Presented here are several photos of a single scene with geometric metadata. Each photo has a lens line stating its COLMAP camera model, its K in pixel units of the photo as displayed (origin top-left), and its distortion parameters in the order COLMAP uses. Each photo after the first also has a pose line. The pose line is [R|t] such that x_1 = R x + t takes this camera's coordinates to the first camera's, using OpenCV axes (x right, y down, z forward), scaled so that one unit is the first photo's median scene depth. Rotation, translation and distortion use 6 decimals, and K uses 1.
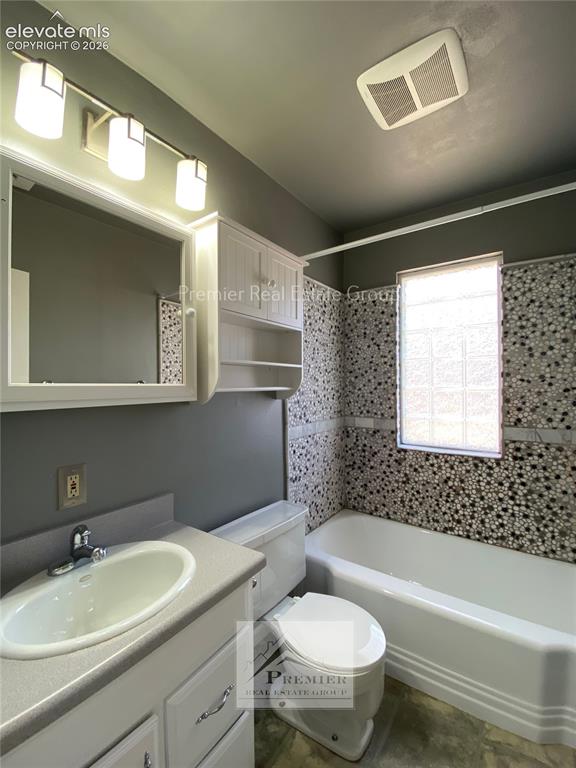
lens RADIAL K [[310.1, 0, 285.5], [0, 310.1, 388.6], [0, 0, 1]] dist [0.021027, -0.003875]
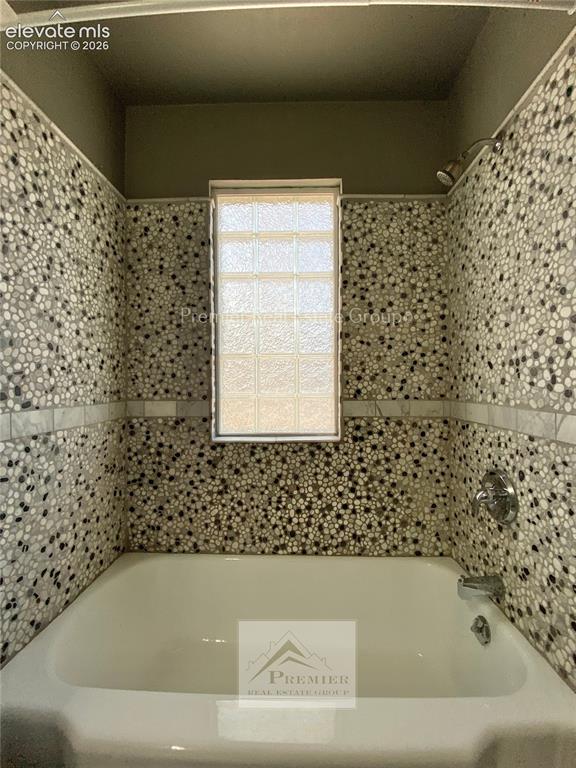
lens RADIAL K [[310.1, 0, 290.8], [0, 310.1, 385.8], [0, 0, 1]] dist [0.021027, -0.003875]
pose [[0.809937, 0.005012, 0.586495, 0.114378], [-0.004046, 0.999987, -0.002957, 0.075911], [-0.586502, 0.000022, 0.809947, 0.388291]]
